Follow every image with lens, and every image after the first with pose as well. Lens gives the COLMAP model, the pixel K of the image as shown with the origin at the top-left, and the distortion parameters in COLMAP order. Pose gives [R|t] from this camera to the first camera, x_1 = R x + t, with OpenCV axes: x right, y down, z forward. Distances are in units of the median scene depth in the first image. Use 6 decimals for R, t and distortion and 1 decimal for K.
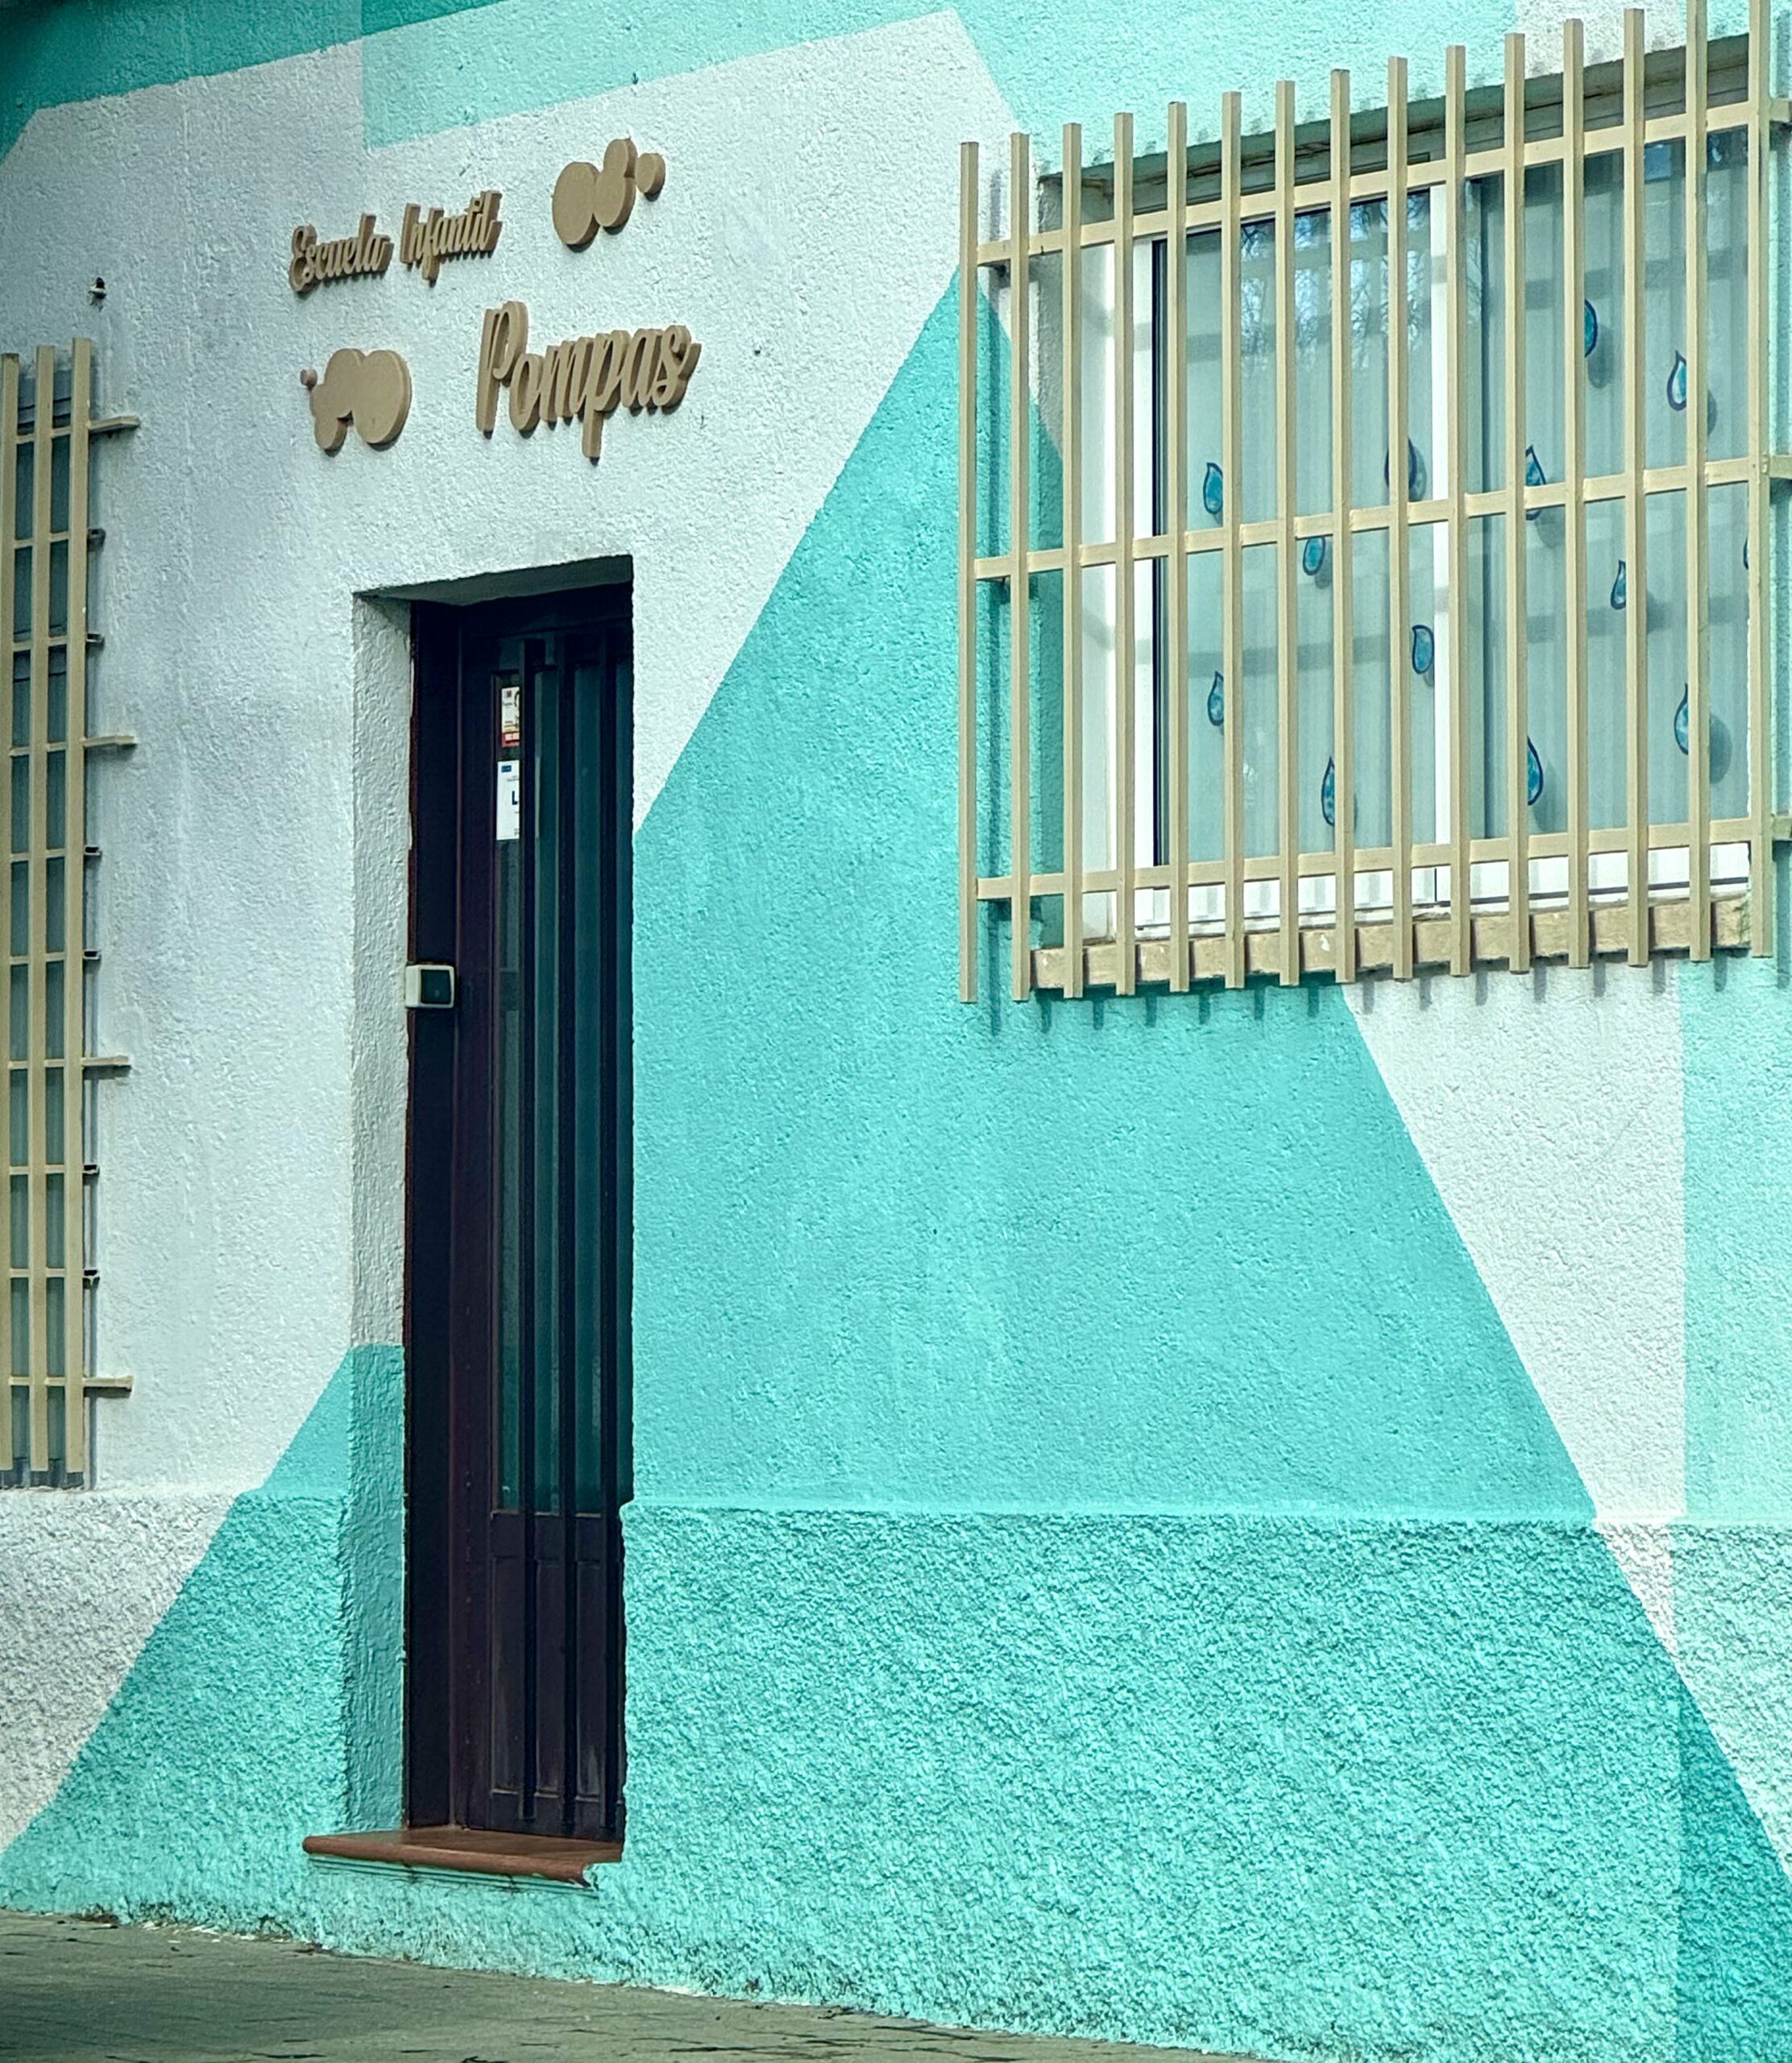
lens RADIAL K [[8907.9, 0, 892.9], [0, 8907.9, 935.6], [0, 0, 1]] dist [-0.503385, 18.140704]
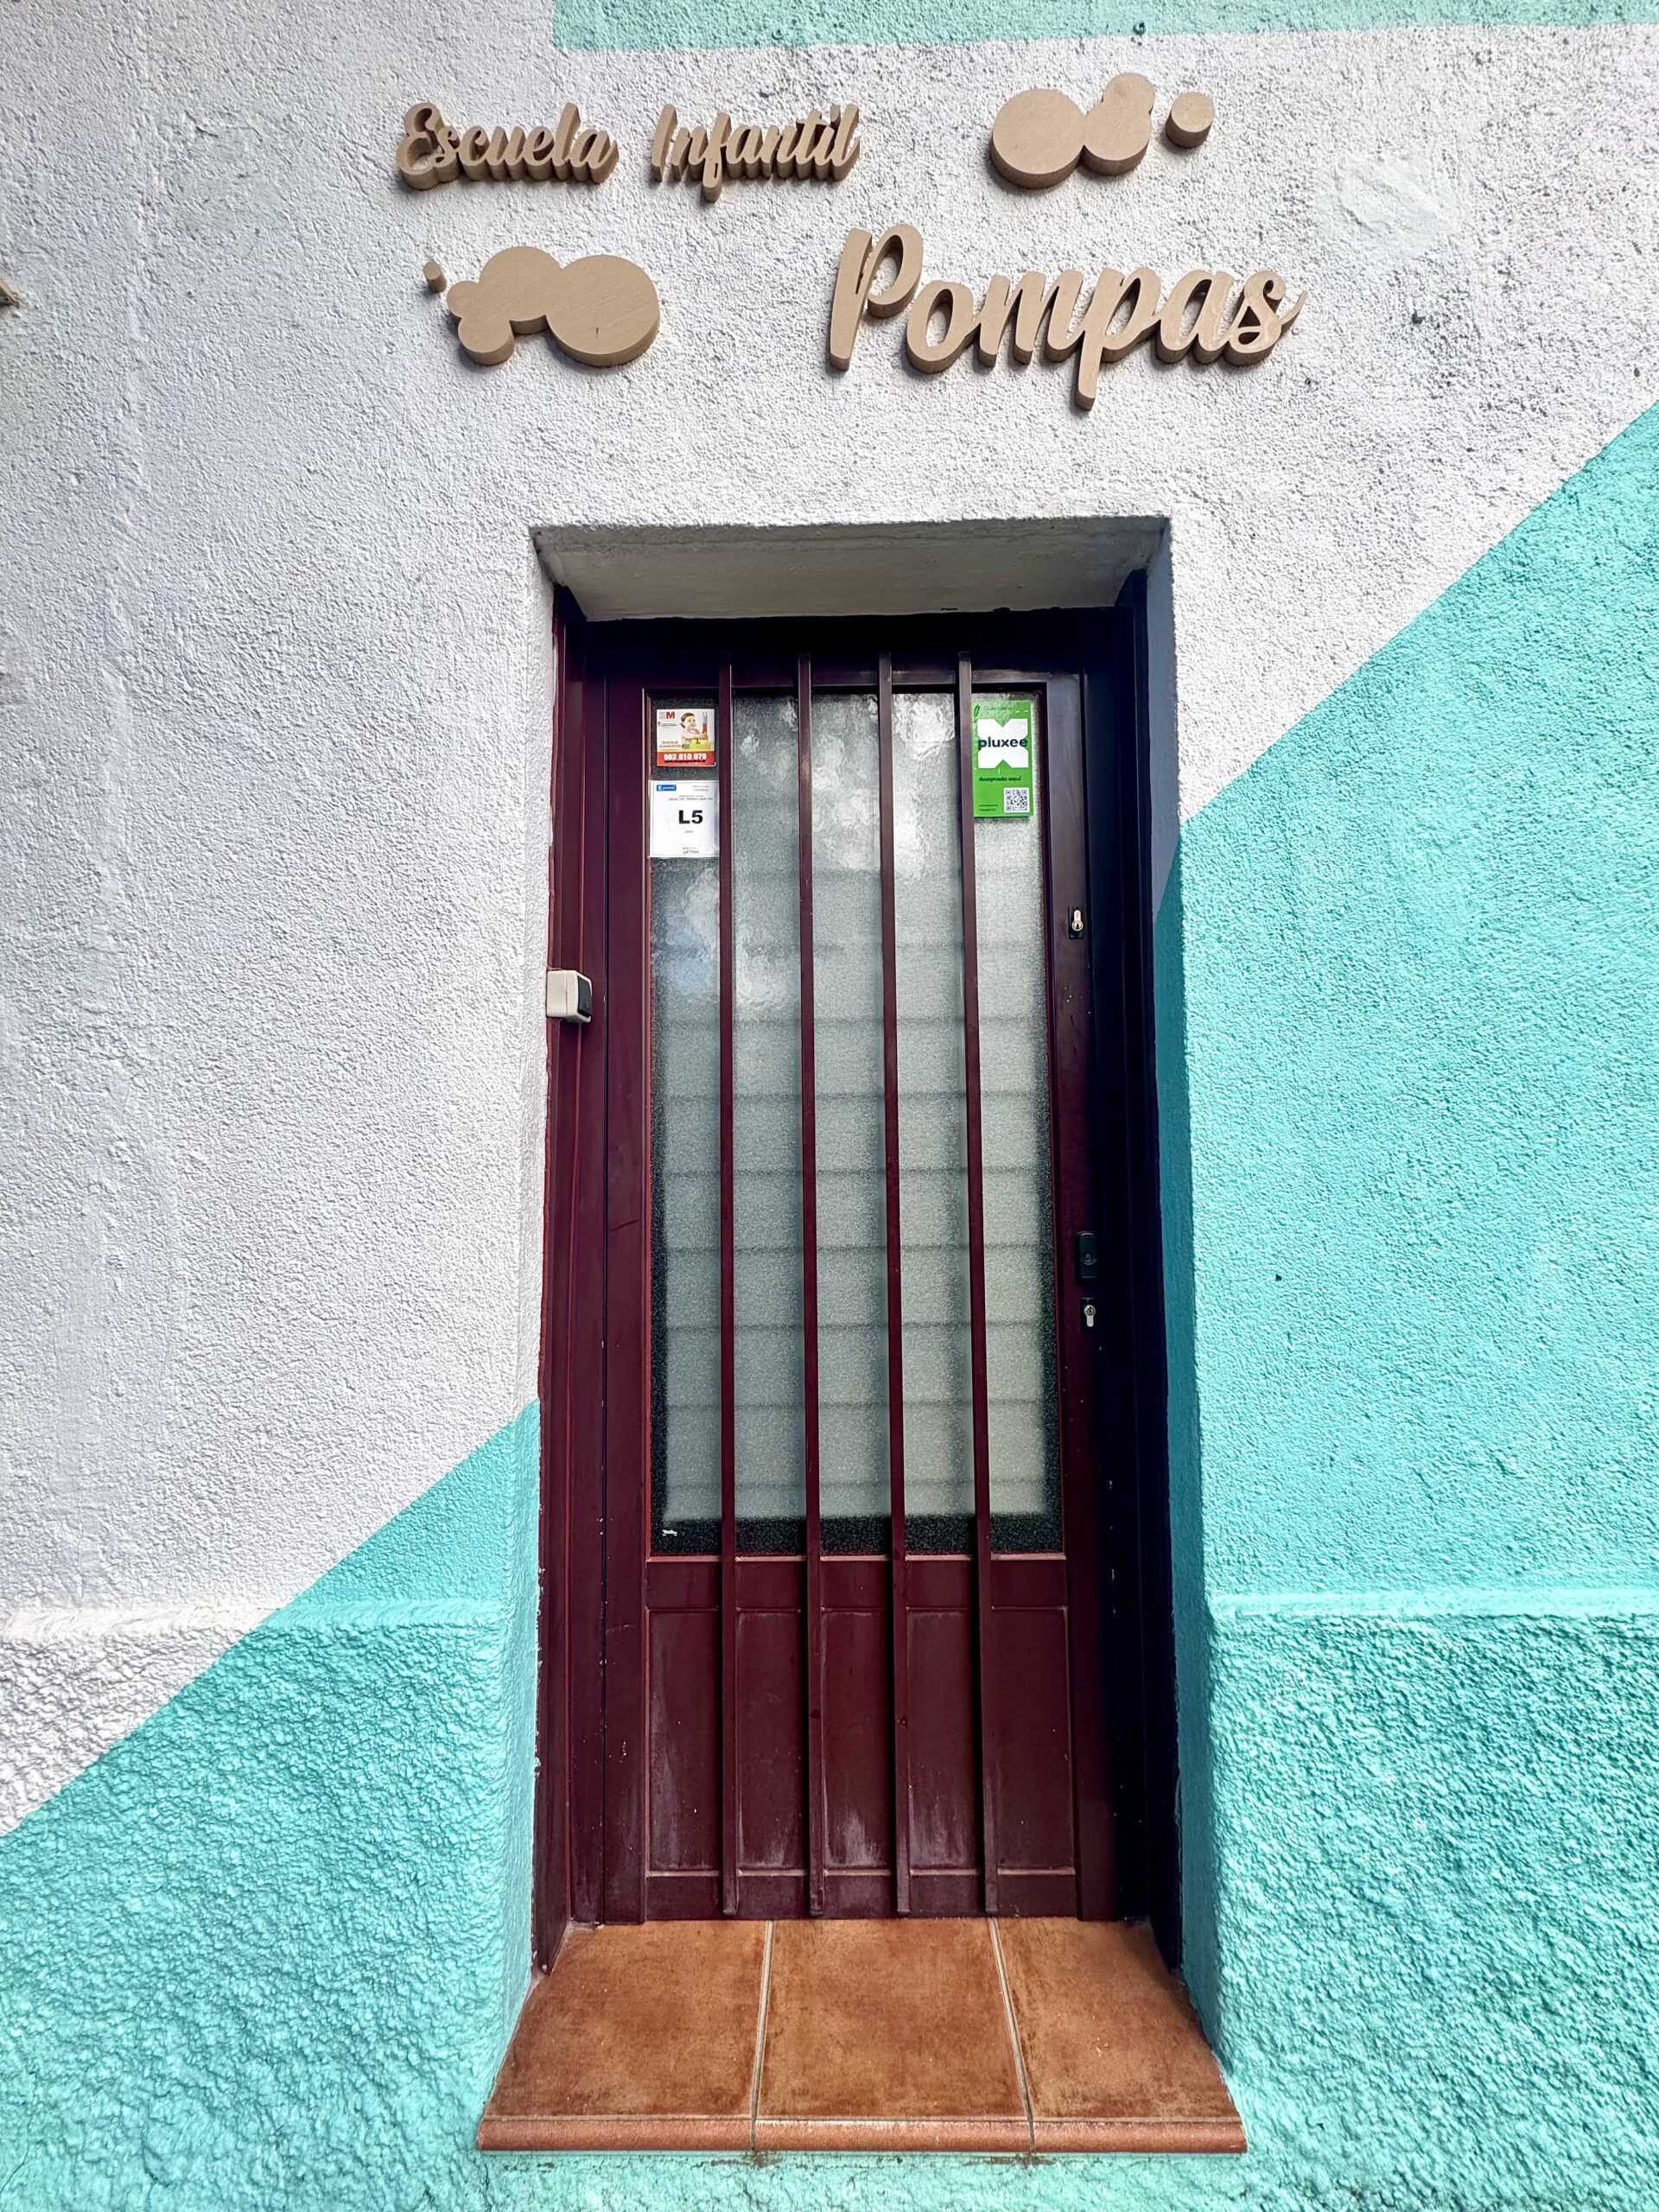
lens RADIAL K [[878.3, 0, 829.5], [0, 878.3, 1106.0], [0, 0, 1]] dist [0.001166, 0.000120]
pose [[0.548308, 0.044812, 0.835075, -0.113614], [-0.026096, 0.998994, -0.036473, 0.019765], [-0.835870, -0.001794, 0.548925, 0.930592]]
